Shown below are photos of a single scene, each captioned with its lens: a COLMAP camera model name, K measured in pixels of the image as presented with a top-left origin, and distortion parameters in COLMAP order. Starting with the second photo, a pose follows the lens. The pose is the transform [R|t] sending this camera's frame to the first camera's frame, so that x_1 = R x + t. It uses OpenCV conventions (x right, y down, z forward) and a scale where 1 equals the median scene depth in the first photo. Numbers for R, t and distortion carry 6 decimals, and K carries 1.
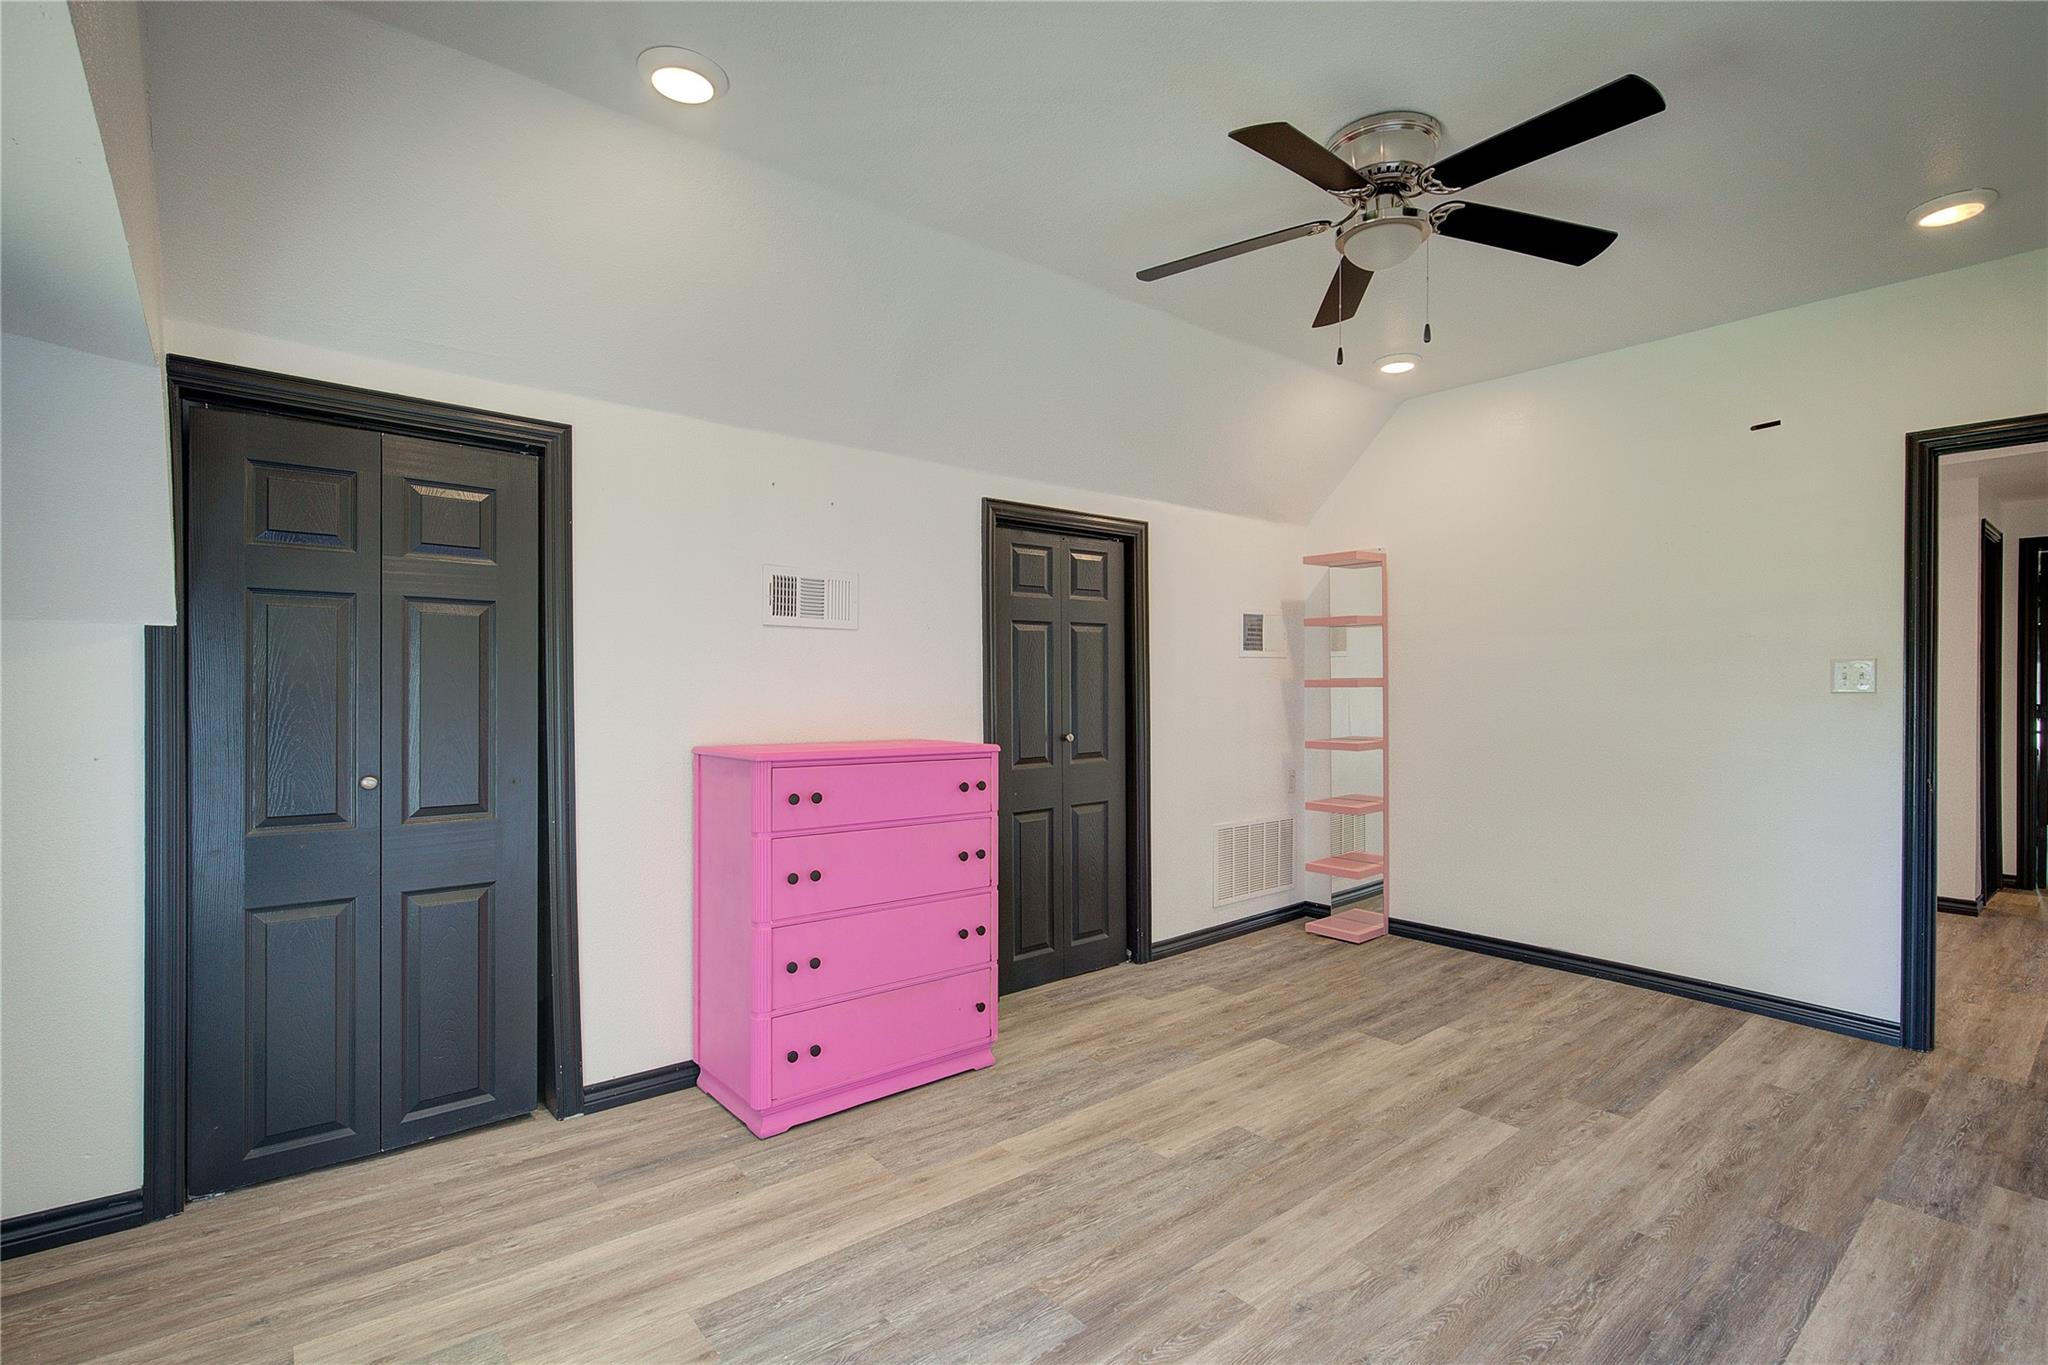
lens RADIAL K [[934.9, 0, 1029.1], [0, 934.9, 682.7], [0, 0, 1]] dist [-0.003110, 0.001406]
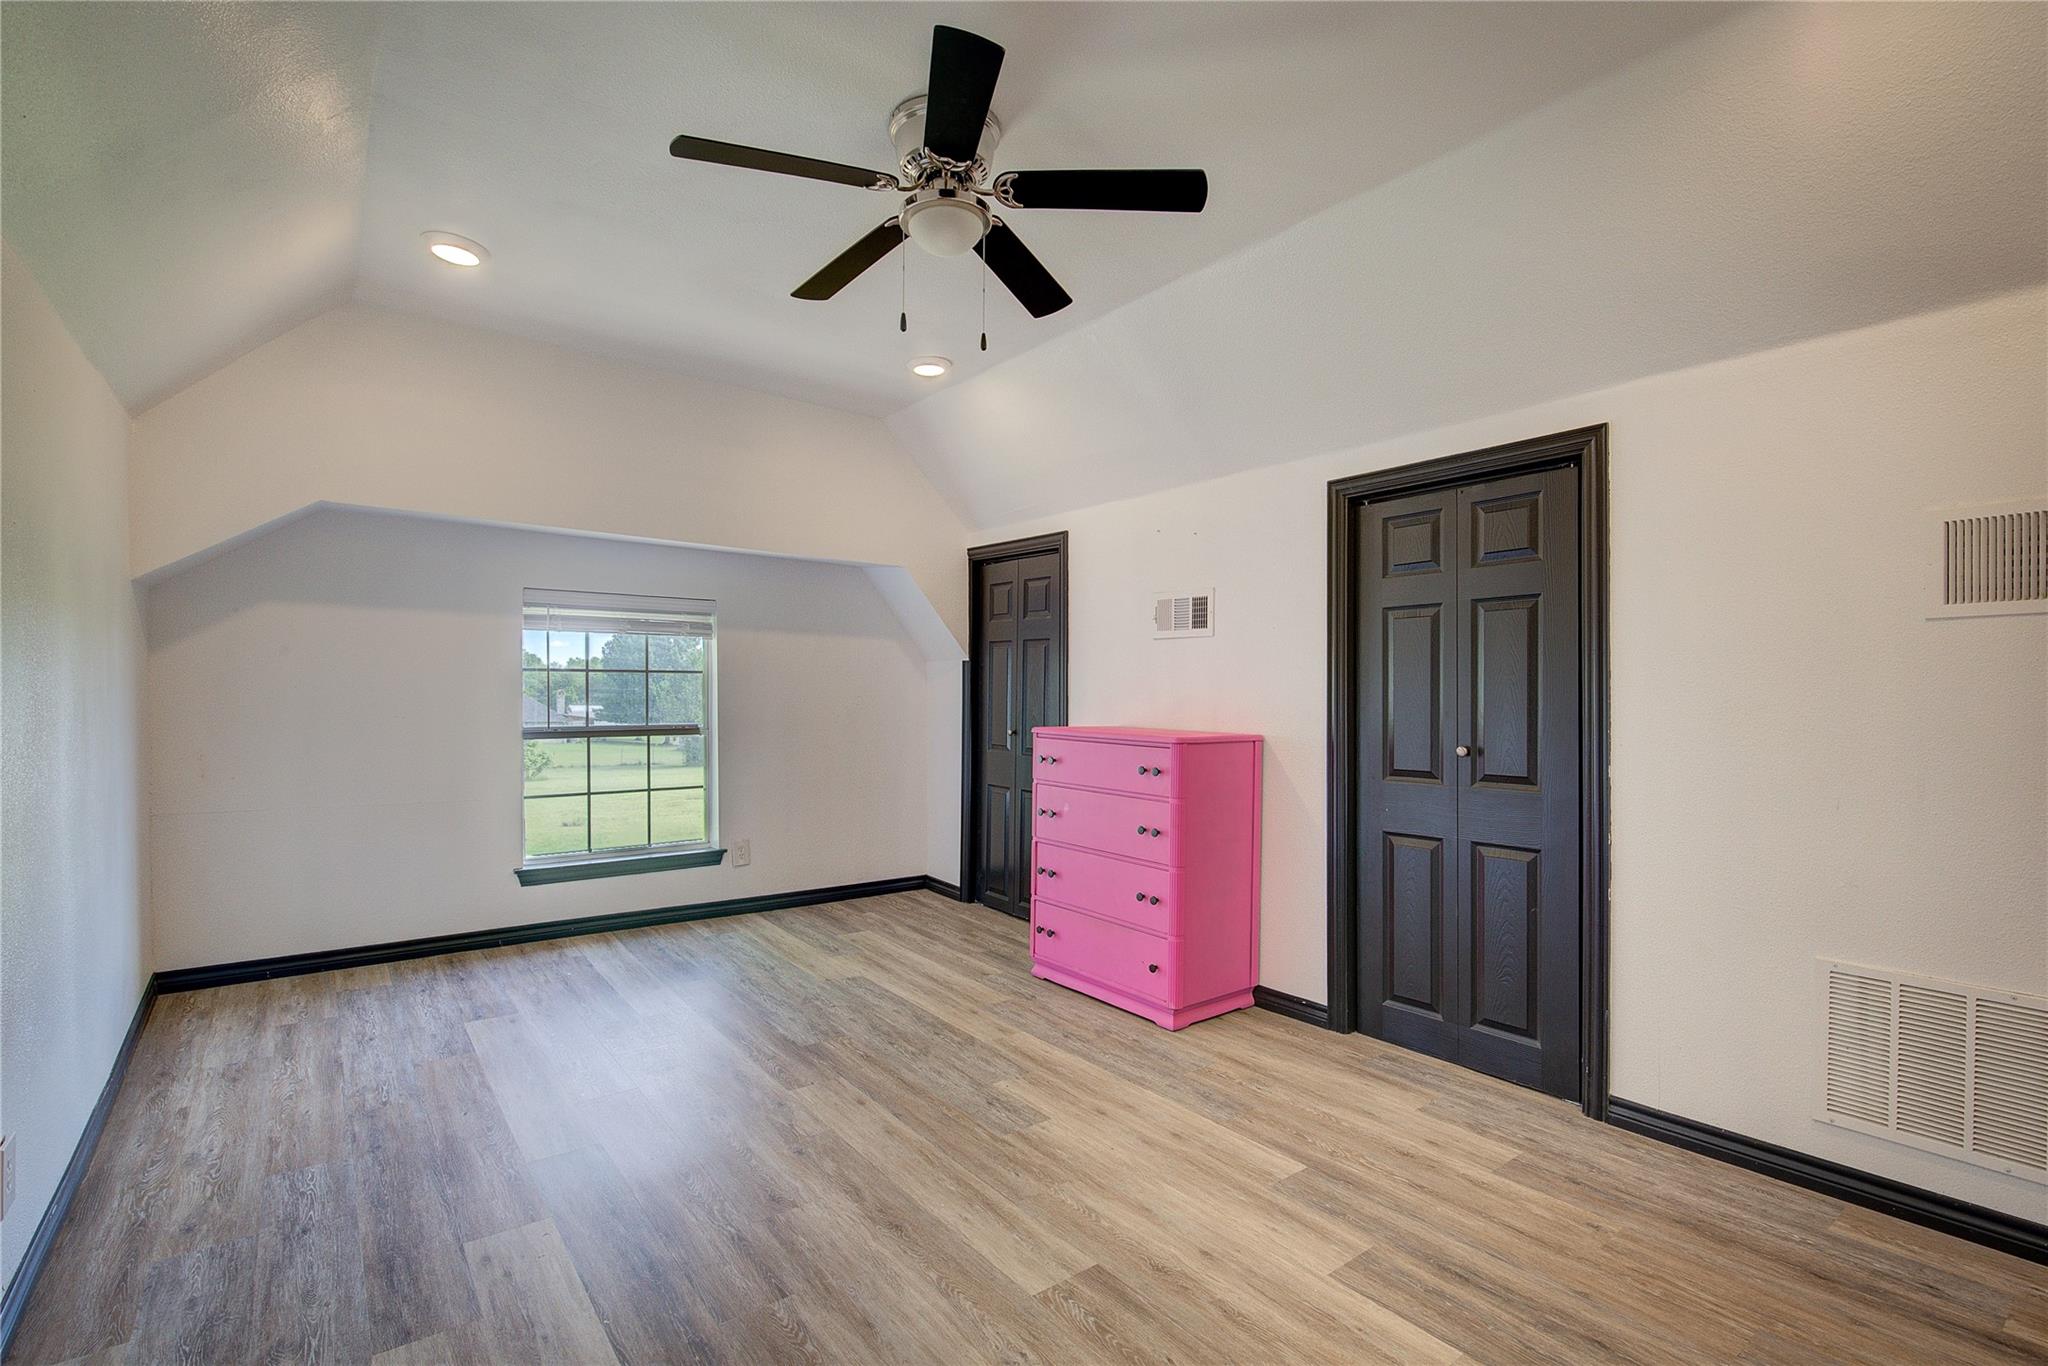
lens RADIAL K [[934.9, 0, 1029.6], [0, 934.9, 689.5], [0, 0, 1]] dist [-0.003110, 0.001406]
pose [[-0.030096, -0.003559, -0.999541, 1.211246], [-0.004761, 0.999983, -0.003417, 0.018725], [0.999536, 0.004656, -0.030112, 0.994711]]
